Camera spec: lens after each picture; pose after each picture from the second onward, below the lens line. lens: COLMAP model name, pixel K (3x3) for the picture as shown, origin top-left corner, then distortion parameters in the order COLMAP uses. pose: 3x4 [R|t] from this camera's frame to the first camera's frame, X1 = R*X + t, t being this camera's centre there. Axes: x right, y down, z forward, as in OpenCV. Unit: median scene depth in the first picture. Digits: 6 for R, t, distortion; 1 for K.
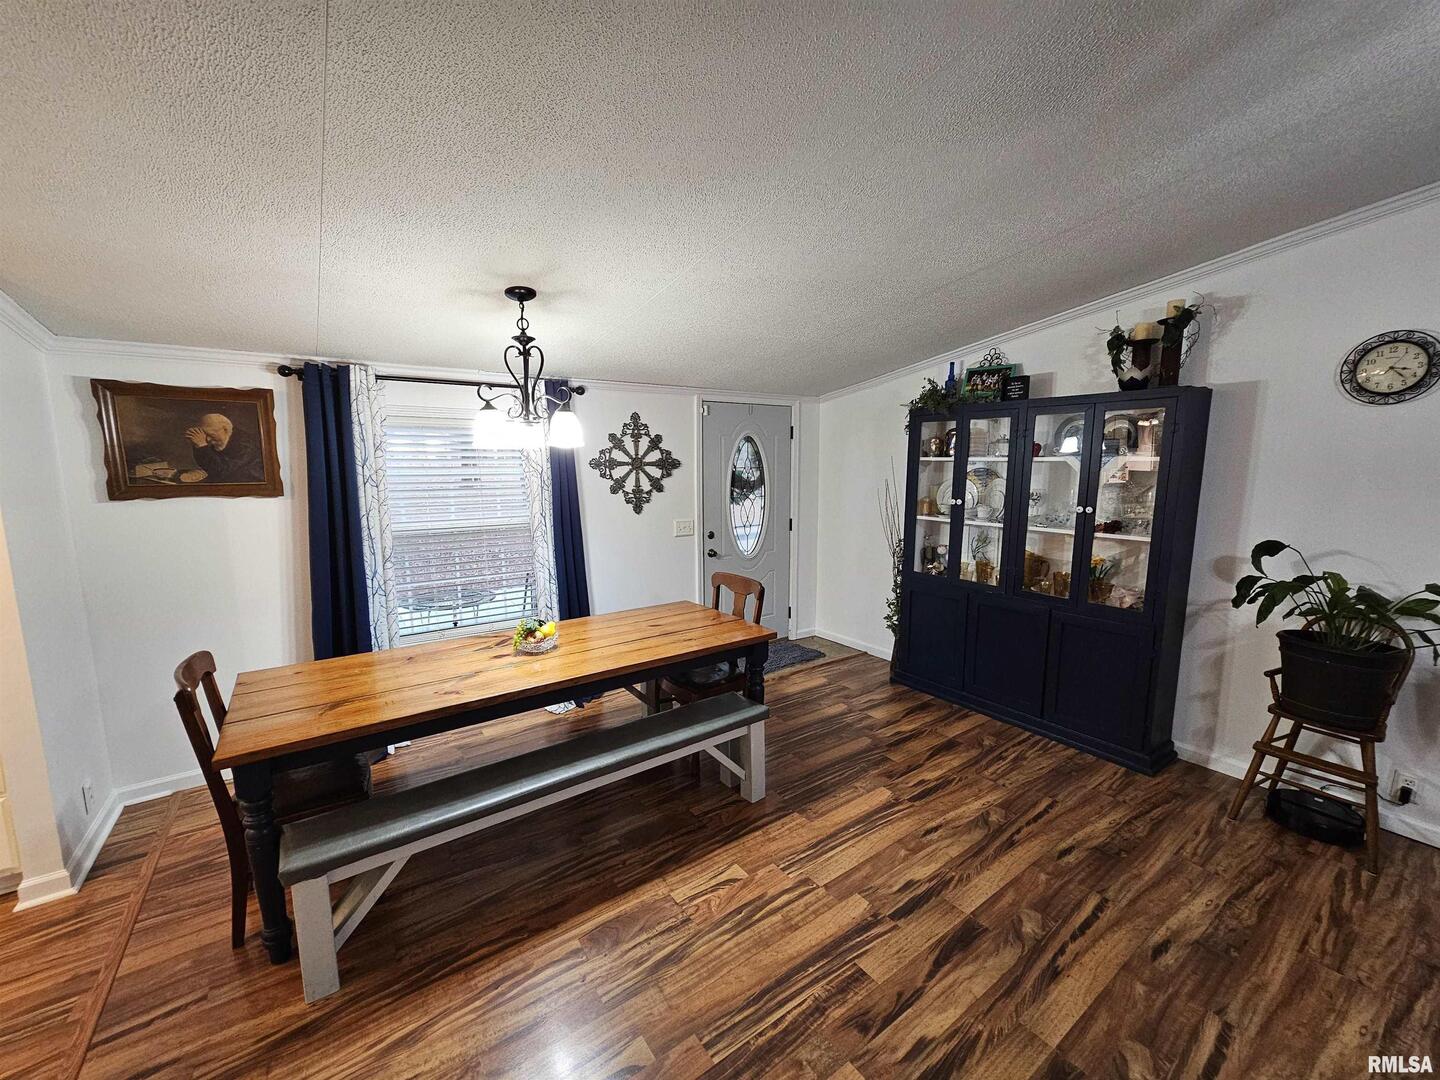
lens RADIAL K [[583.0, 0, 720.0], [0, 583.0, 540.0], [0, 0, 1]] dist [-0.000826, 0.000159]
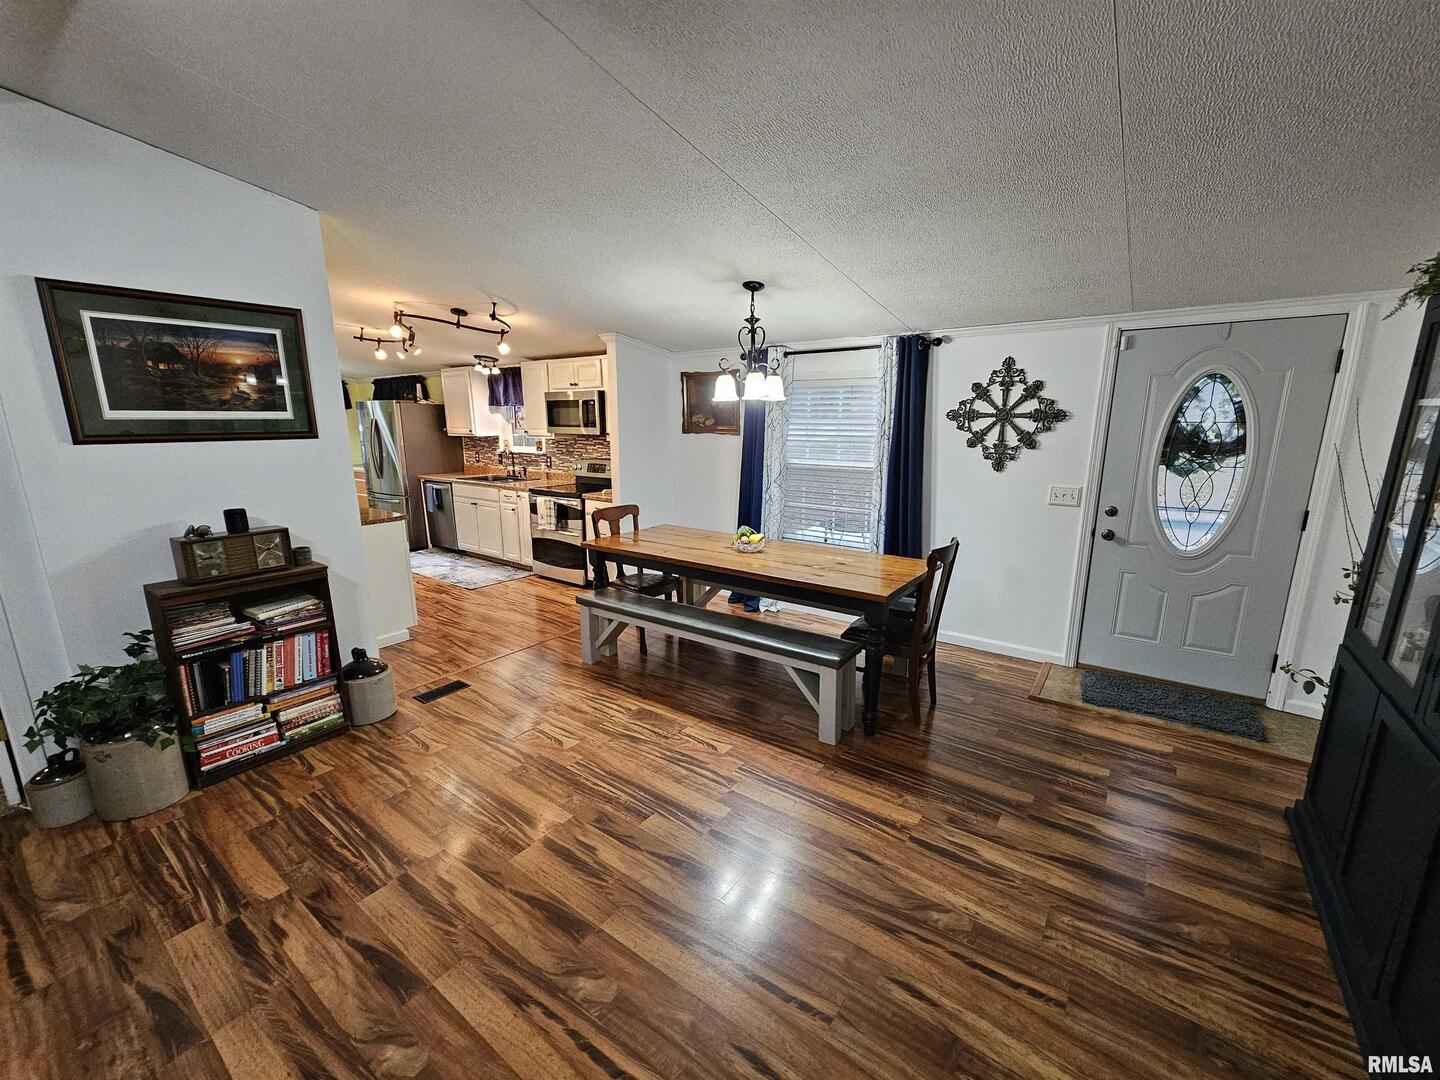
lens RADIAL K [[585.6, 0, 725.1], [0, 585.6, 547.6], [0, 0, 1]] dist [-0.000880, 0.001022]
pose [[0.322408, 0.206430, -0.923818, 0.614115], [-0.129125, 0.976400, 0.173116, -0.033747], [0.937753, 0.063474, 0.341455, 0.311325]]
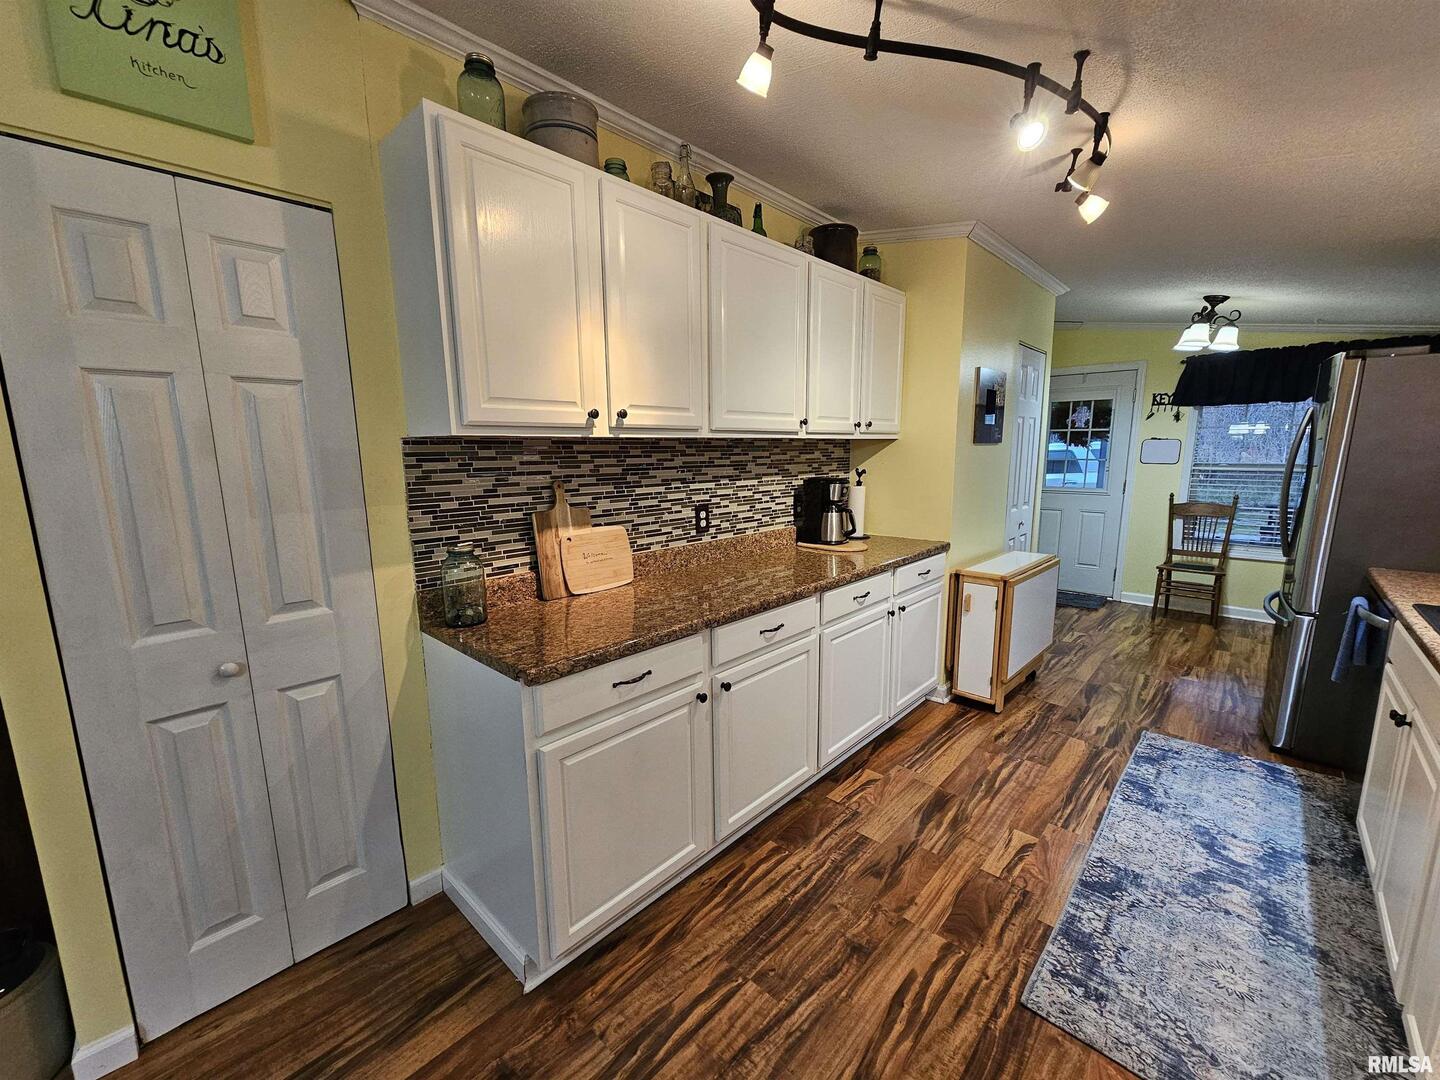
lens RADIAL K [[585.6, 0, 725.1], [0, 585.6, 547.6], [0, 0, 1]] dist [-0.000880, 0.001022]
pose [[-0.978274, 0.044545, -0.202476, -0.567925], [-0.018194, 0.954429, 0.297883, -0.008585], [0.206518, 0.295095, -0.932882, 0.448792]]
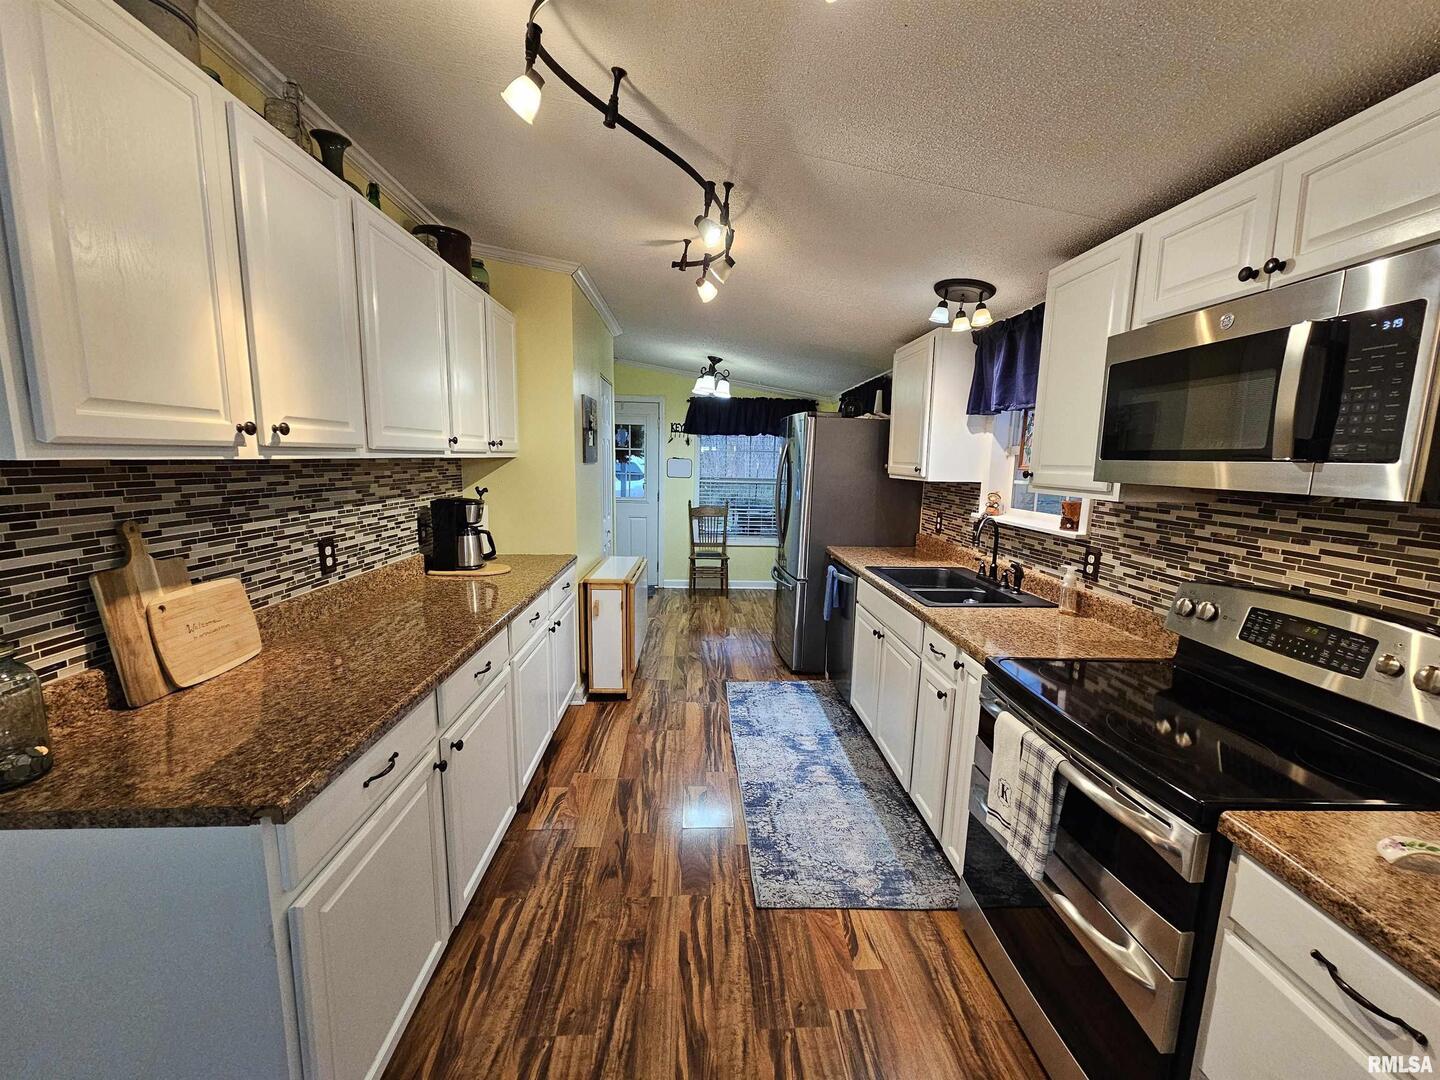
lens RADIAL K [[585.6, 0, 725.1], [0, 585.6, 547.6], [0, 0, 1]] dist [-0.000880, 0.001022]
pose [[-0.535114, 0.119065, -0.836347, -0.434321], [-0.134519, 0.965376, 0.223503, -0.014455], [0.834001, 0.232104, -0.500569, 0.376924]]
